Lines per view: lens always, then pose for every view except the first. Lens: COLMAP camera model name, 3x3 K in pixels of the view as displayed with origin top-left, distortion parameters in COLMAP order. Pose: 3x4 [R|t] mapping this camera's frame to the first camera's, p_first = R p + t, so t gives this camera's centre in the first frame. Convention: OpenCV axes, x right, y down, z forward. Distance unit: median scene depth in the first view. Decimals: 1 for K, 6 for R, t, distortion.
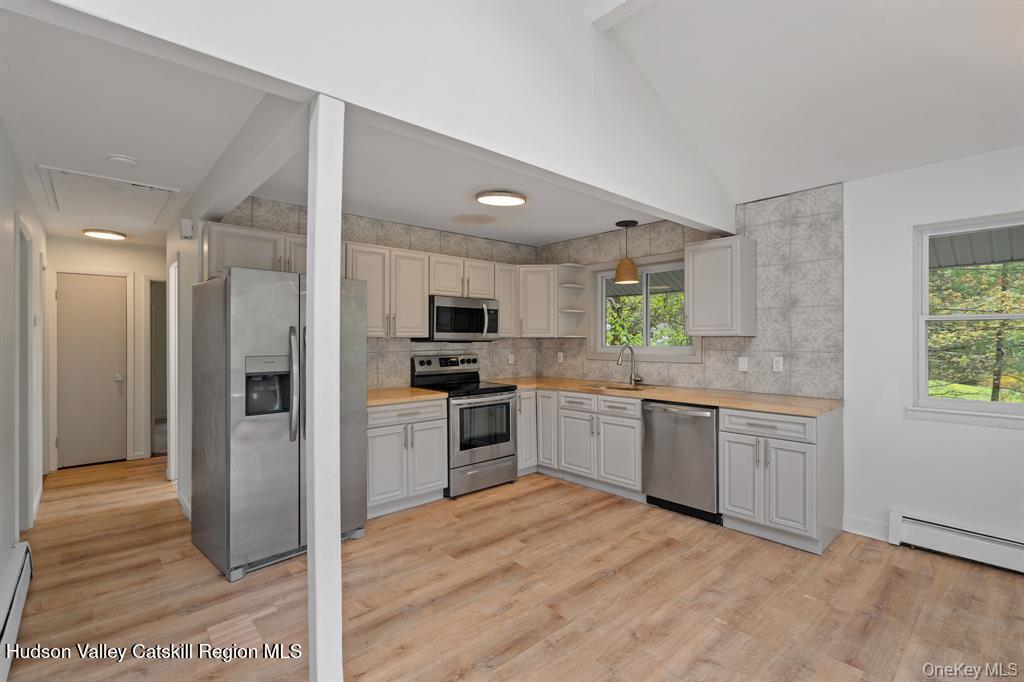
lens RADIAL K [[461.8, 0, 515.8], [0, 461.8, 336.7], [0, 0, 1]] dist [-0.004733, 0.001512]
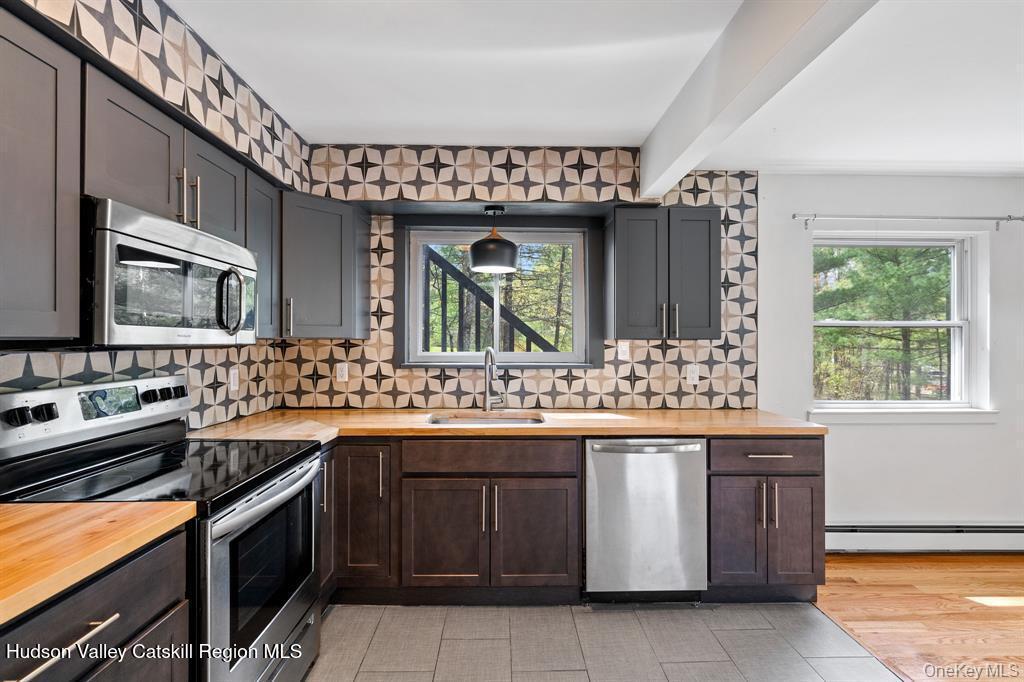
lens RADIAL K [[461.8, 0, 509.7], [0, 461.8, 340.7], [0, 0, 1]] dist [-0.004733, 0.001512]
pose [[0.649593, 0.003182, 0.760275, -0.268820], [-0.010656, 0.999931, 0.004920, 0.003200], [-0.760207, -0.011297, 0.649582, 0.679927]]
